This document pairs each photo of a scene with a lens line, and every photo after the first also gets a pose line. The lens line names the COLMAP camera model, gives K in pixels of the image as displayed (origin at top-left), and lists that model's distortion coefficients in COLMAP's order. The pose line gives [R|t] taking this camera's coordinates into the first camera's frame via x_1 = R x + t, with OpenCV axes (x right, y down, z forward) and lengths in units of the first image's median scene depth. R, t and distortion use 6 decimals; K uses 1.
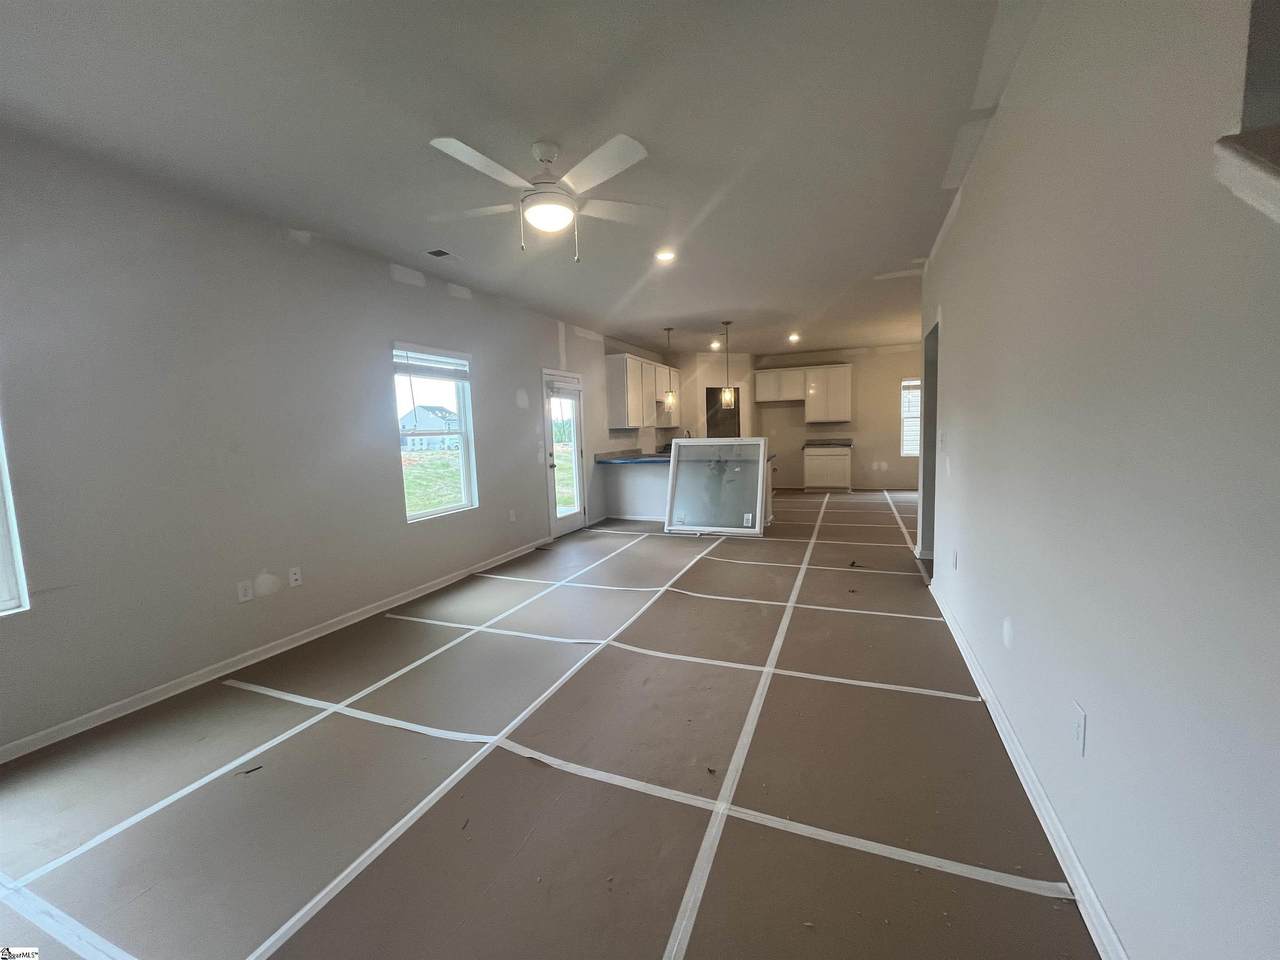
lens RADIAL K [[514.3, 0, 651.7], [0, 514.3, 481.0], [0, 0, 1]] dist [-0.003341, 0.000280]
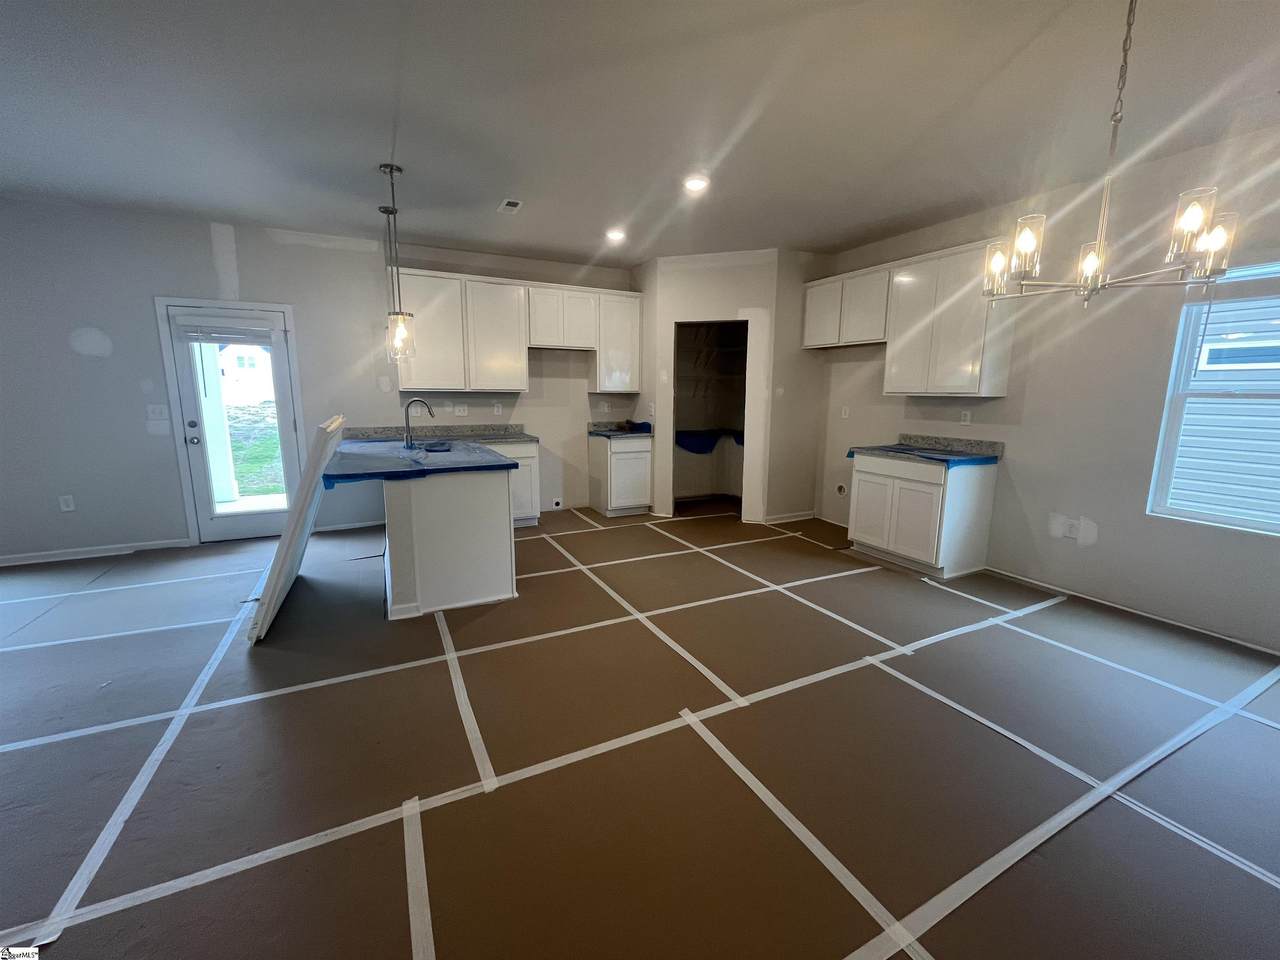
lens RADIAL K [[514.3, 0, 625.1], [0, 514.3, 483.5], [0, 0, 1]] dist [-0.003341, 0.000280]
pose [[0.742950, 0.157882, -0.650460, 0.438366], [-0.099677, 0.987045, 0.125728, -0.073131], [0.661883, -0.028573, 0.749062, 0.536061]]
